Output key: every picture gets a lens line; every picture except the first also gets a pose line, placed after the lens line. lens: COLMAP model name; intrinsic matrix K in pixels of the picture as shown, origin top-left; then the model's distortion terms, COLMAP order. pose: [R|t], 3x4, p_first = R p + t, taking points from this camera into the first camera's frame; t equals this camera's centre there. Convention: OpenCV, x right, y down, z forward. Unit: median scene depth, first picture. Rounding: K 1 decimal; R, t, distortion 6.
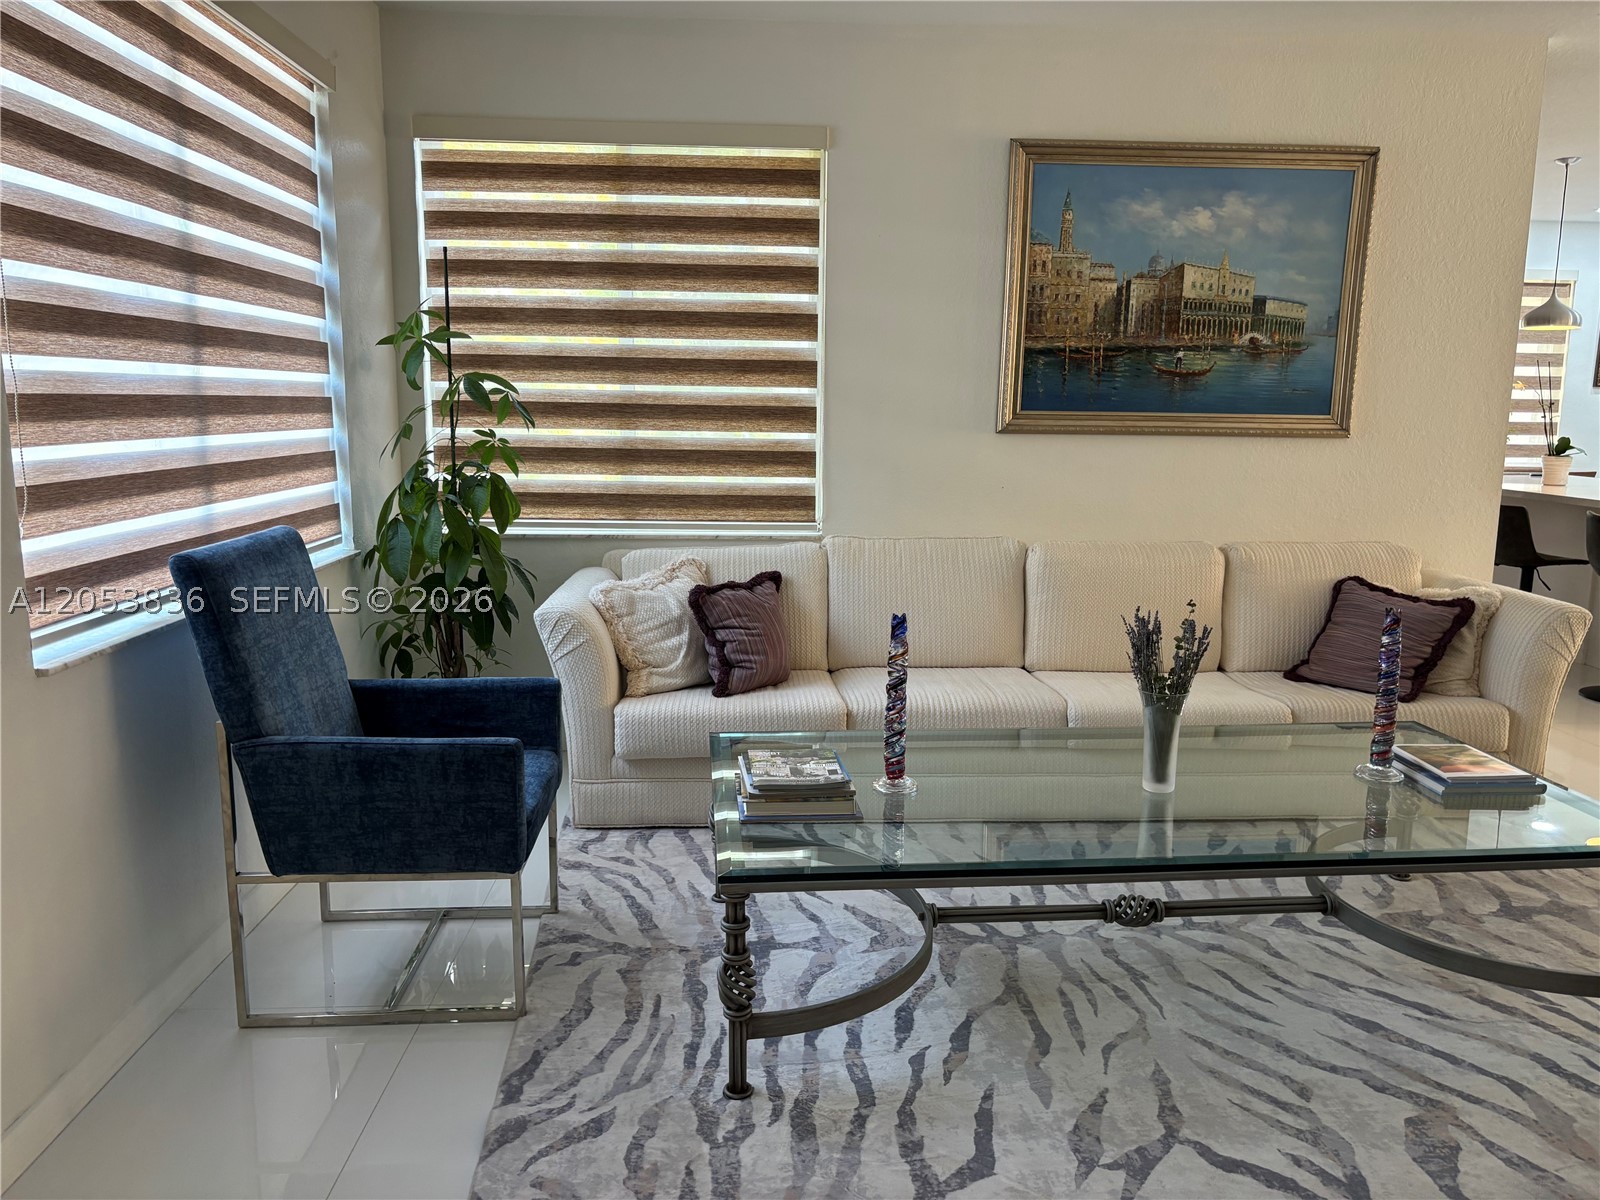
lens RADIAL K [[1191.0, 0, 814.8], [0, 1191.0, 615.2], [0, 0, 1]] dist [0.012562, -0.012870]
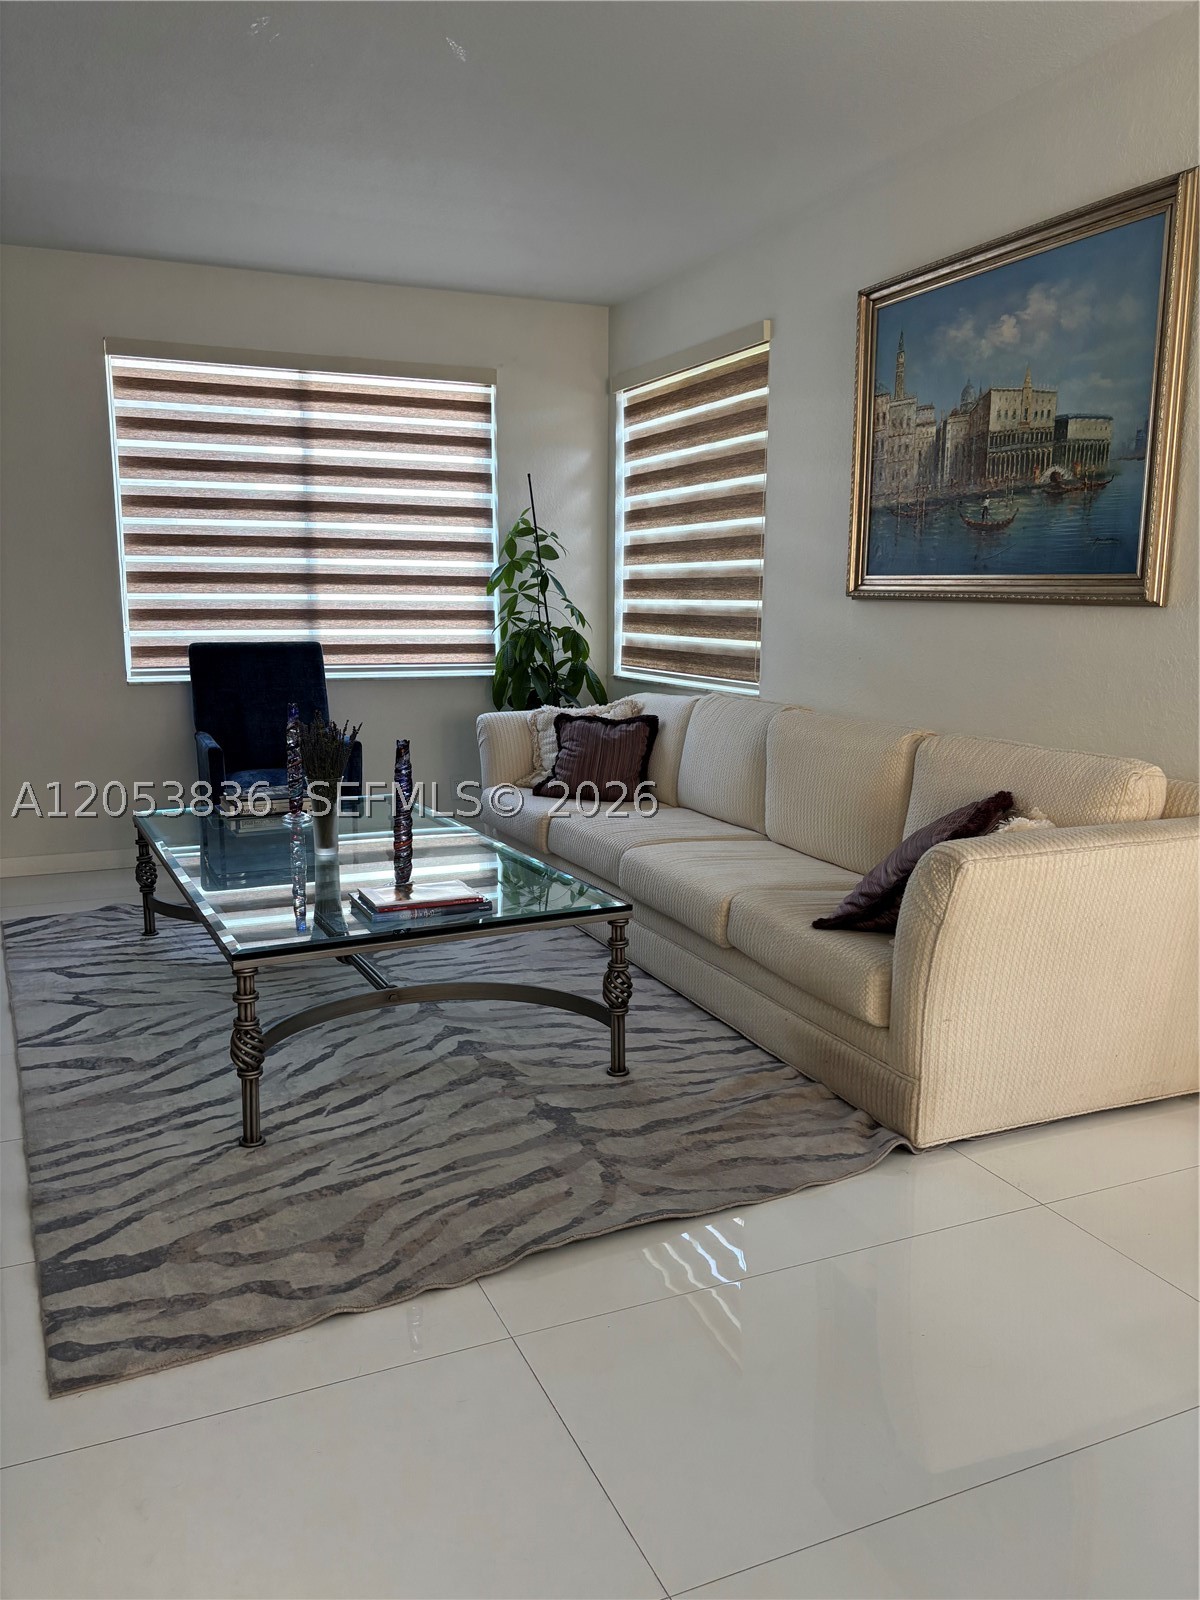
lens RADIAL K [[1191.0, 0, 612.0], [0, 1191.0, 822.9], [0, 0, 1]] dist [0.012562, -0.012870]
pose [[0.375406, 0.166363, -0.911808, 1.003872], [-0.162250, 0.980365, 0.112071, -0.054978], [0.912549, 0.105869, 0.395027, 0.475998]]
